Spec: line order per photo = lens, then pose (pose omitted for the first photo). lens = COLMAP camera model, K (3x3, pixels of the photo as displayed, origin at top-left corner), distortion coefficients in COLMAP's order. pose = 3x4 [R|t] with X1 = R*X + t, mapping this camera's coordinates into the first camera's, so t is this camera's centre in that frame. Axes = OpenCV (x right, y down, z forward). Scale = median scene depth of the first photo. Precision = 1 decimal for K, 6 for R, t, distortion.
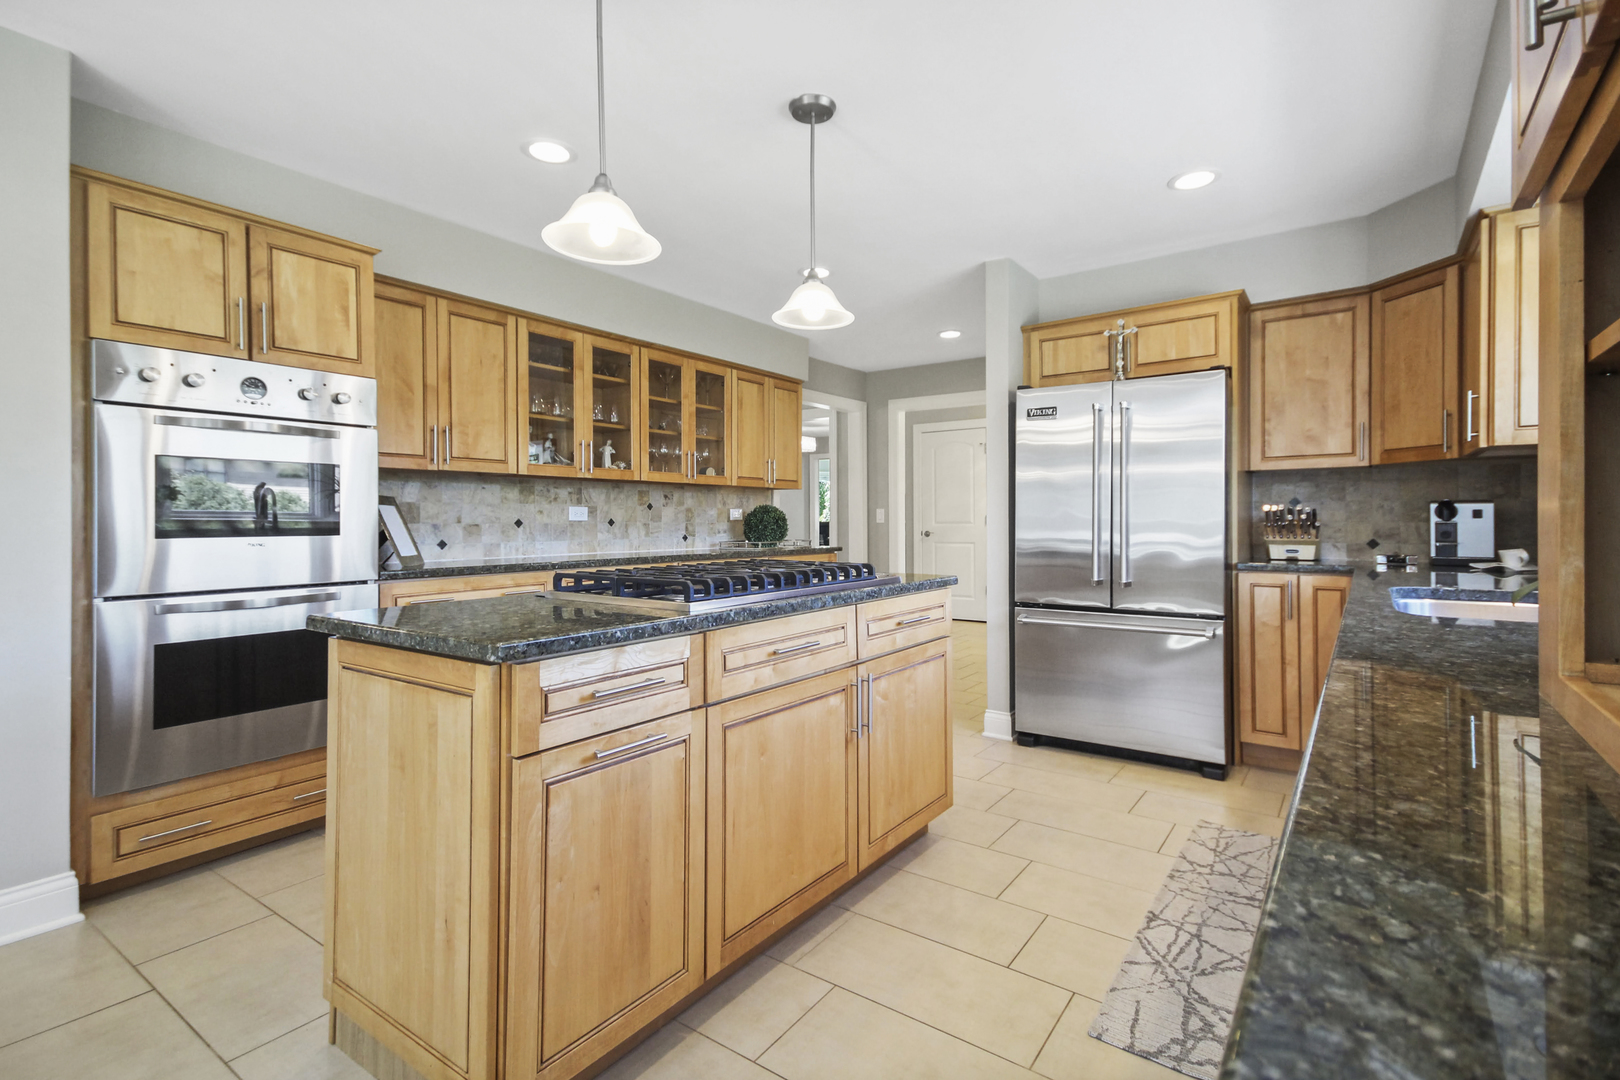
lens RADIAL K [[764.8, 0, 811.3], [0, 764.8, 512.6], [0, 0, 1]] dist [0.026037, 0.000157]
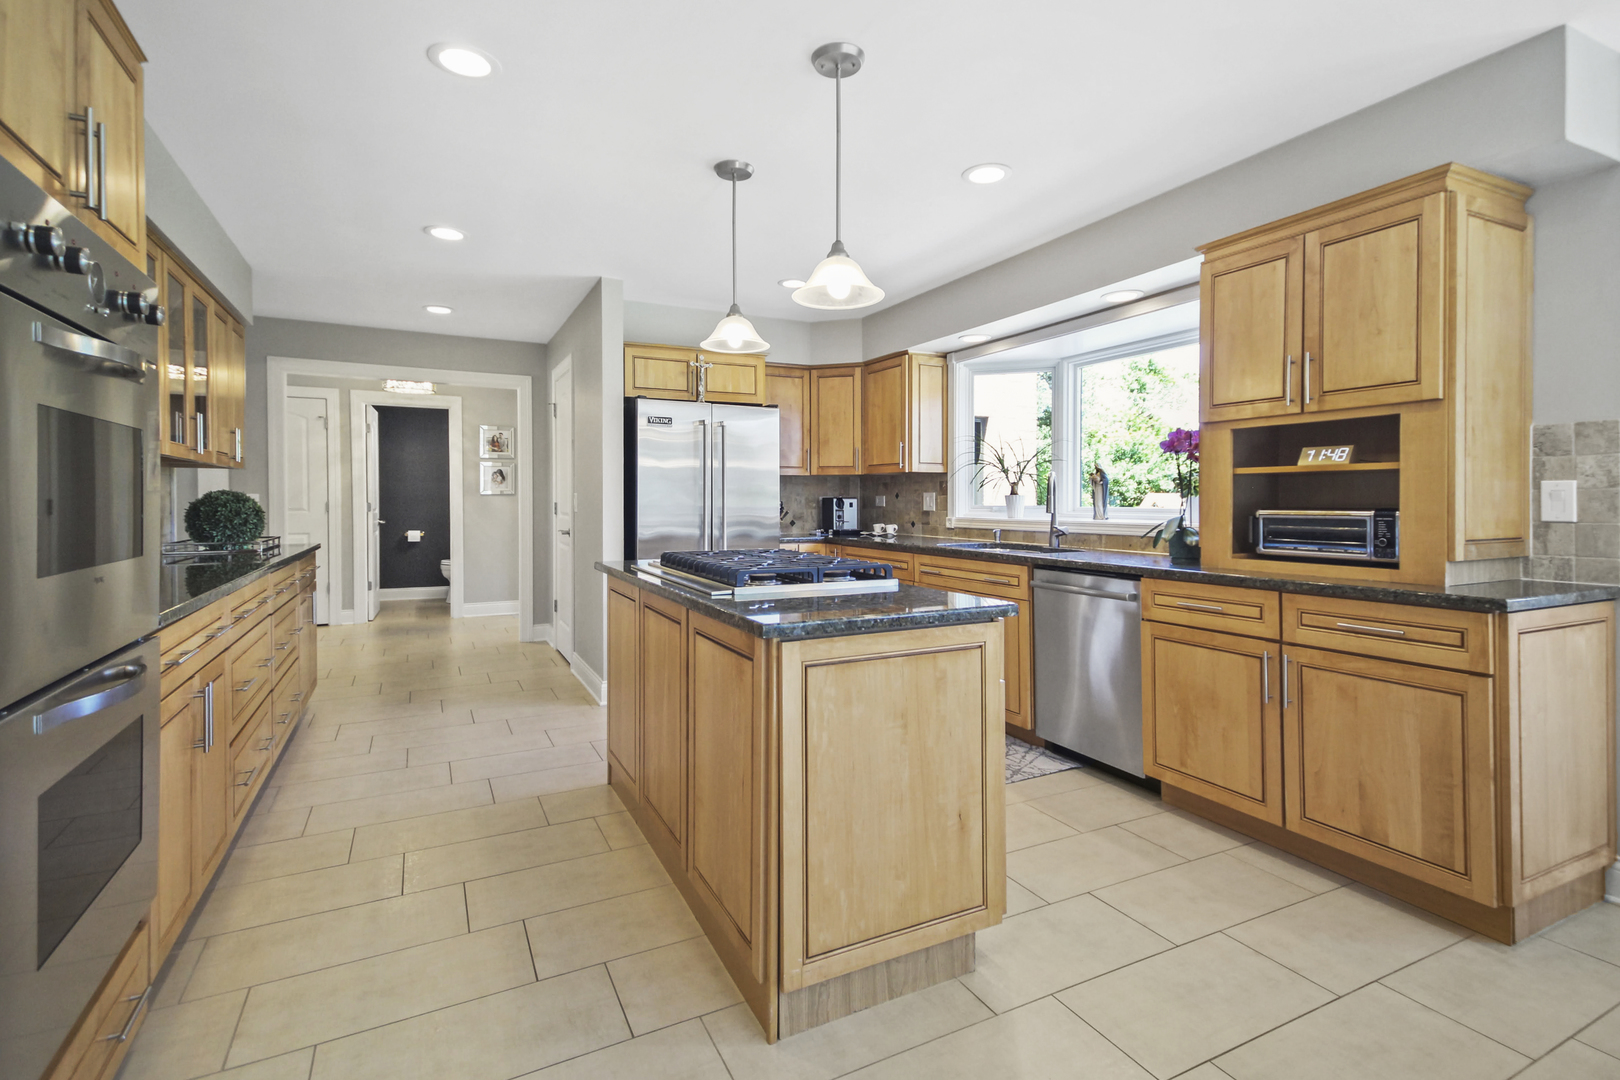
lens RADIAL K [[774.9, 0, 818.7], [0, 774.9, 496.7], [0, 0, 1]] dist [0.042248, 0.000298]
pose [[0.454214, 0.005200, 0.890877, -0.773507], [-0.010937, 0.999940, -0.000261, -0.015981], [-0.890825, -0.009625, 0.454244, 0.253831]]
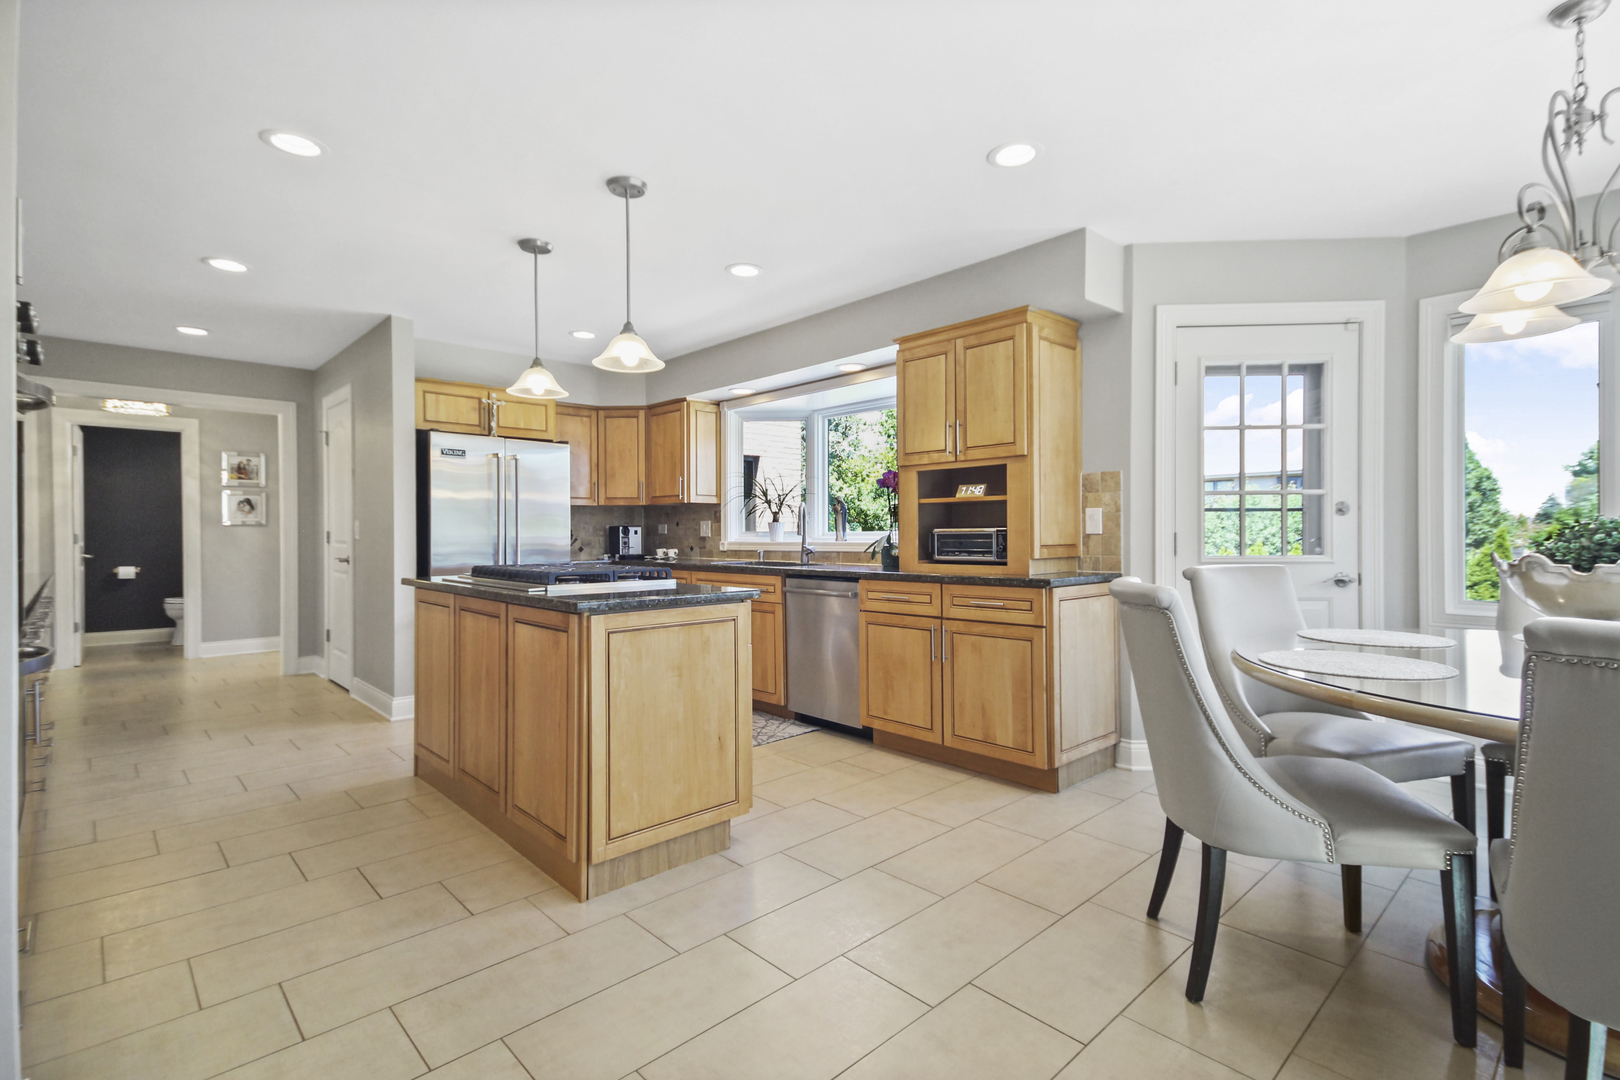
lens RADIAL K [[759.5, 0, 820.3], [0, 759.5, 534.7], [0, 0, 1]] dist [0.031904, -0.000014]
pose [[0.187046, 0.000814, 0.982351, -0.985434], [-0.007286, 0.999973, 0.000559, 0.003186], [-0.982324, -0.007262, 0.187047, 0.165282]]
